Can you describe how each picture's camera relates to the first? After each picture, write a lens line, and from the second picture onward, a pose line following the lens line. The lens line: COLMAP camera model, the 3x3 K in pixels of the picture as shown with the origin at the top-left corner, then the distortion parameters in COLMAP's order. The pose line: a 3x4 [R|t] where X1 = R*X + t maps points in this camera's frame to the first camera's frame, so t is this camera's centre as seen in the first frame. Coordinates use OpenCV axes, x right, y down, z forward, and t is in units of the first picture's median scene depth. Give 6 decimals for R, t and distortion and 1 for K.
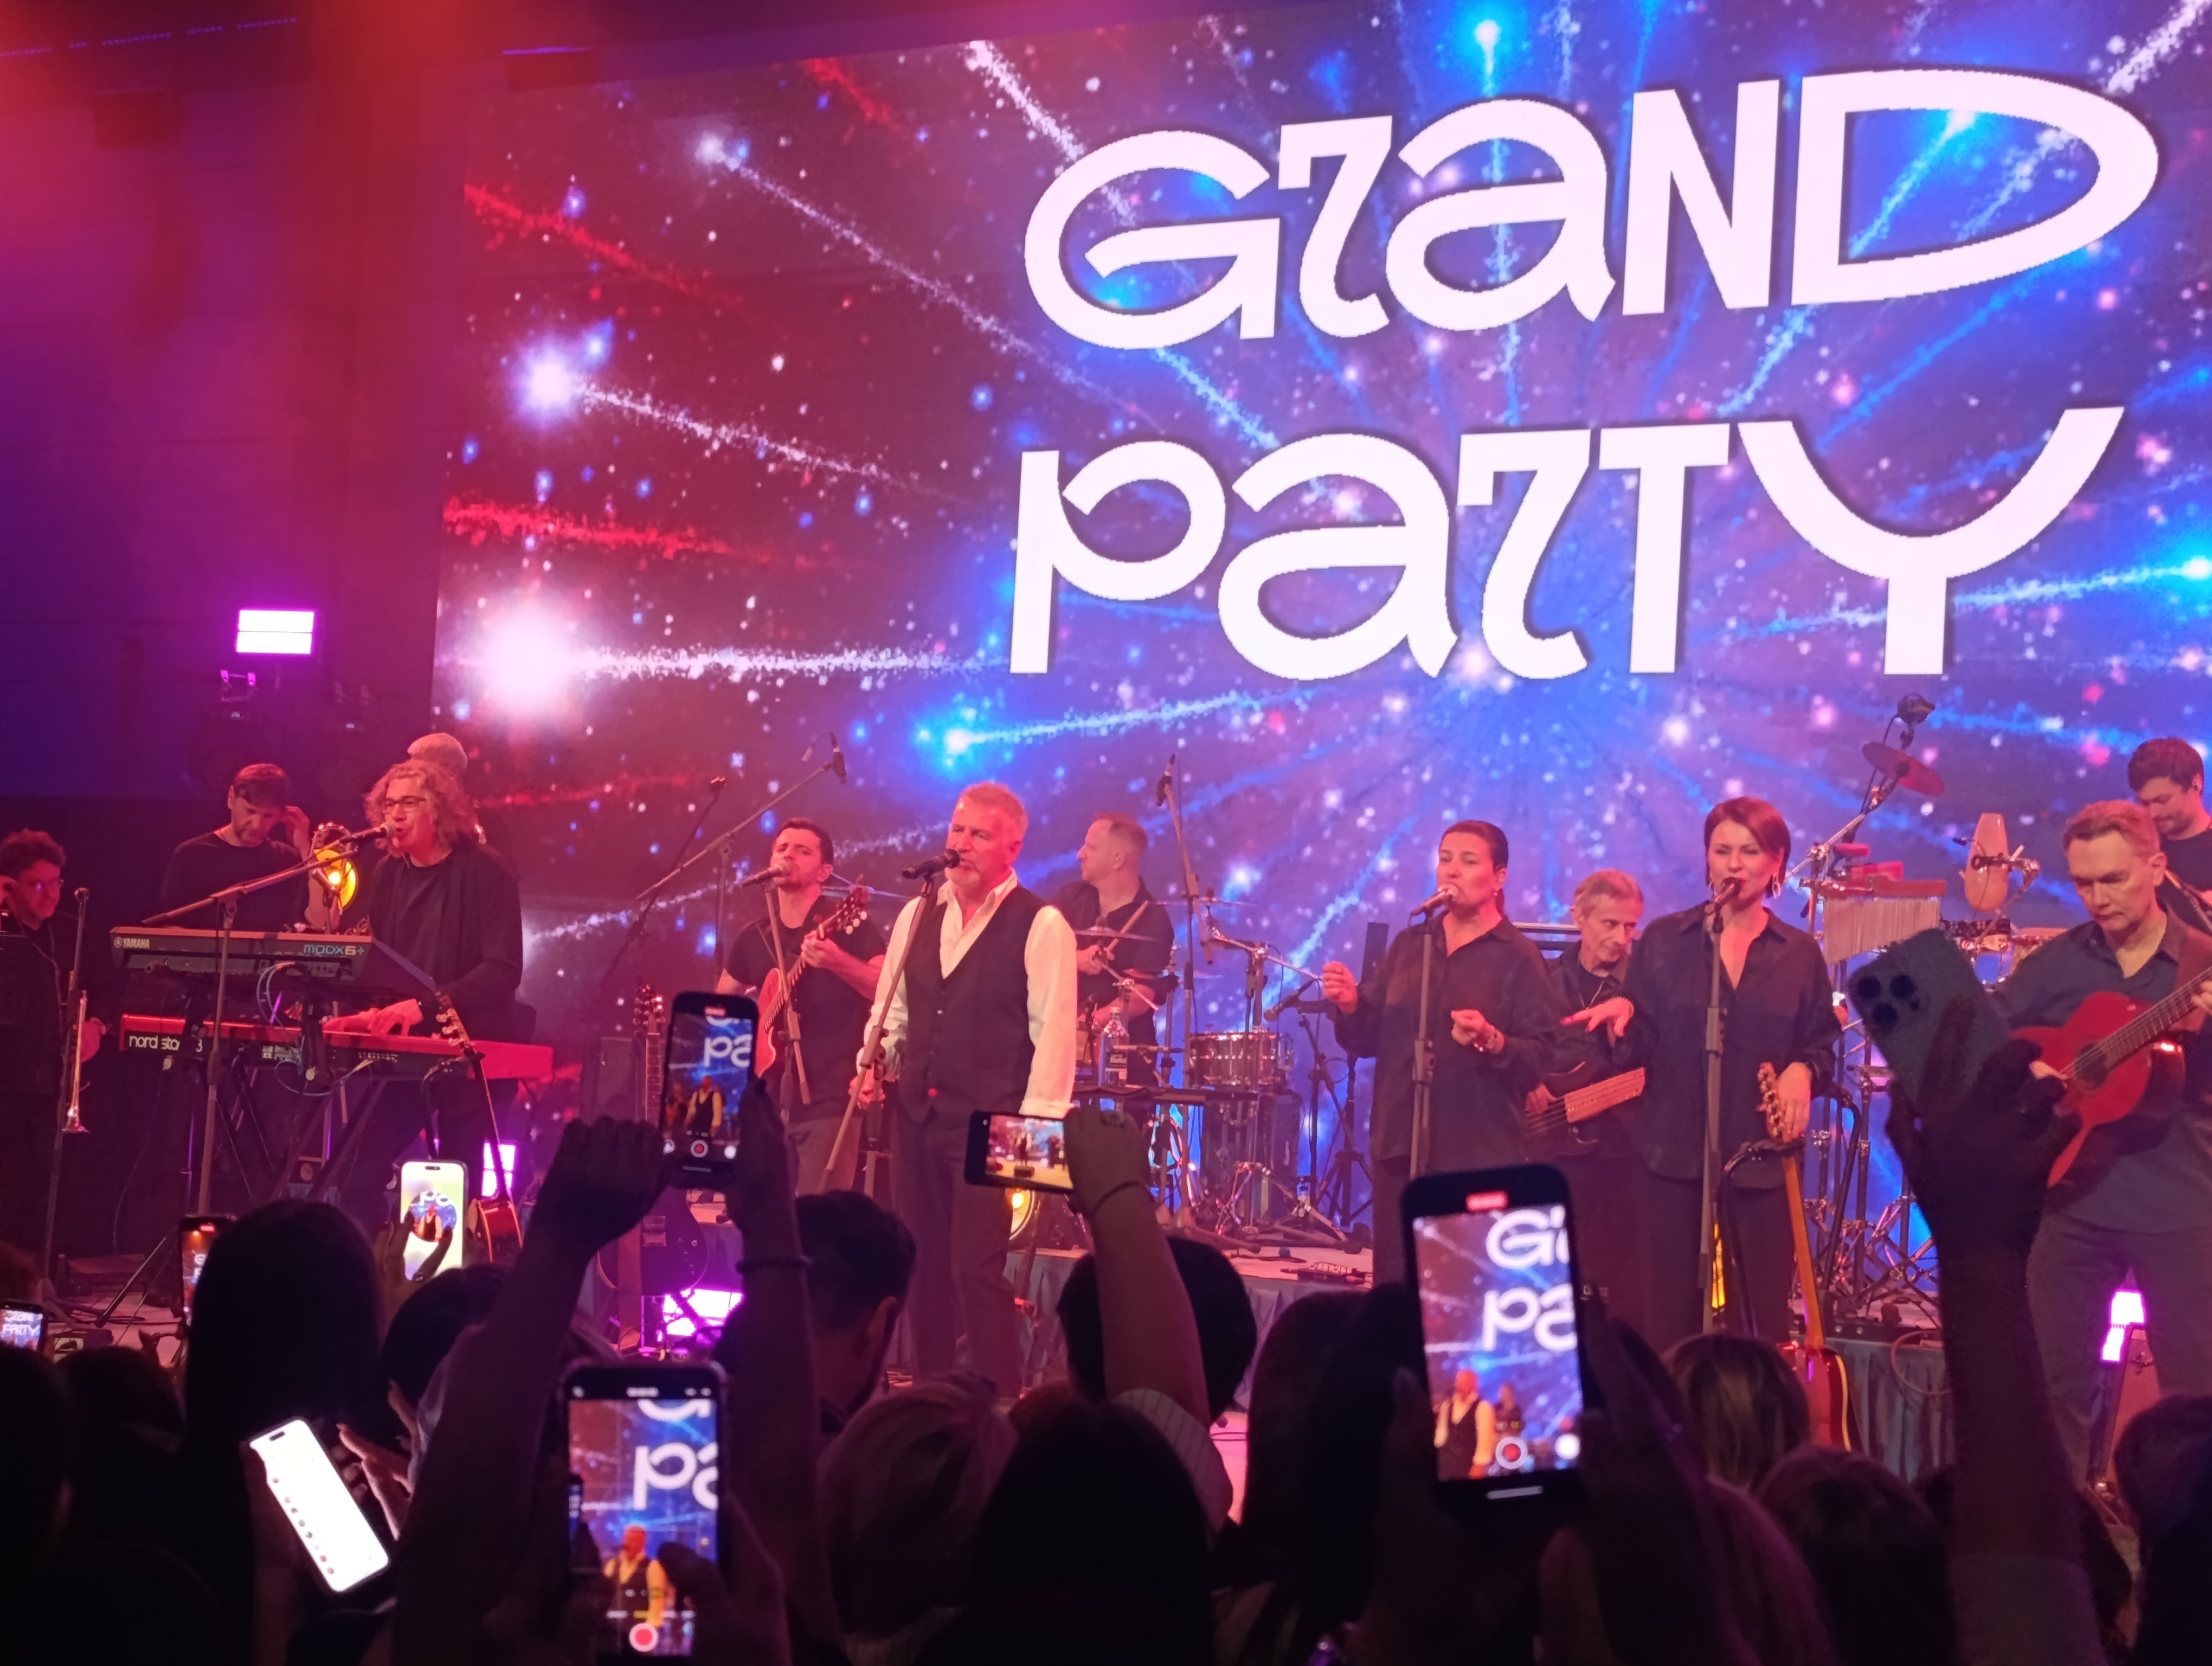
lens RADIAL K [[2928.3, 0, 1125.2], [0, 2928.3, 839.3], [0, 0, 1]] dist [0.058067, 0.000000]
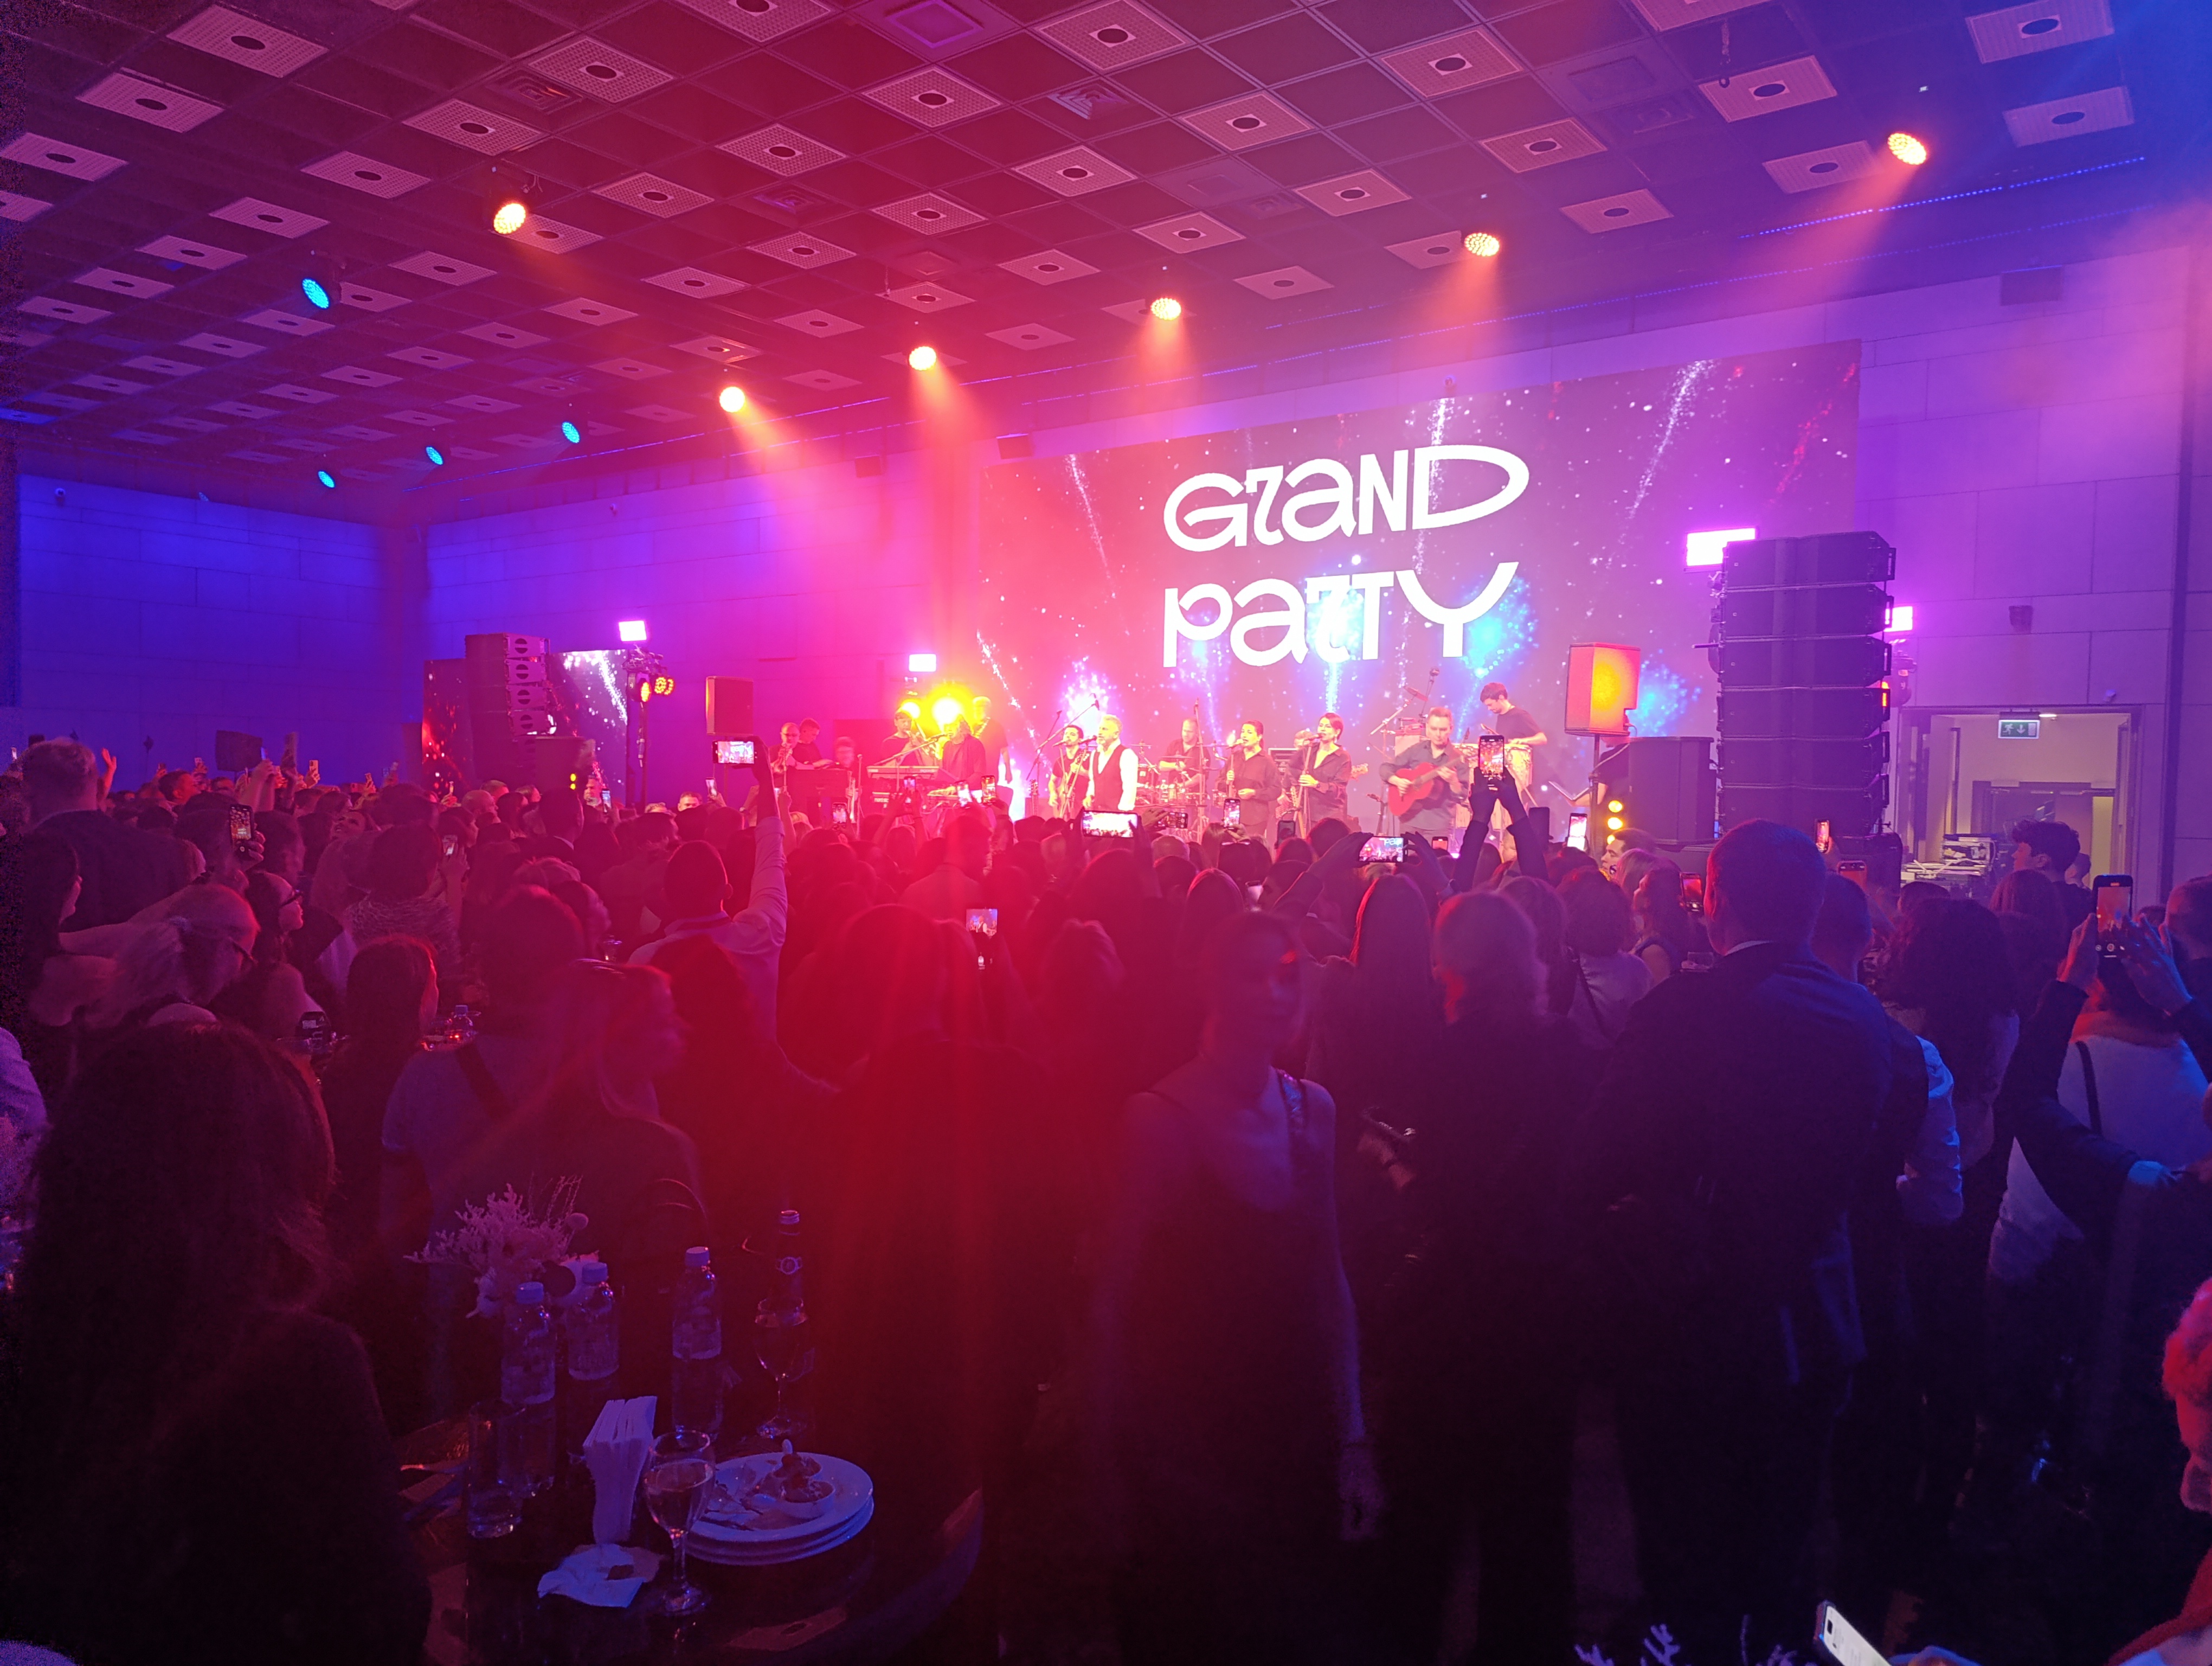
lens RADIAL K [[1514.8, 0, 1143.5], [0, 1514.8, 818.6], [0, 0, 1]] dist [0.042673, -0.023202]
pose [[0.984985, -0.032017, -0.169643, 0.199601], [0.044252, 0.996646, 0.068838, -0.012321], [0.166870, -0.075312, 0.983098, -0.505124]]
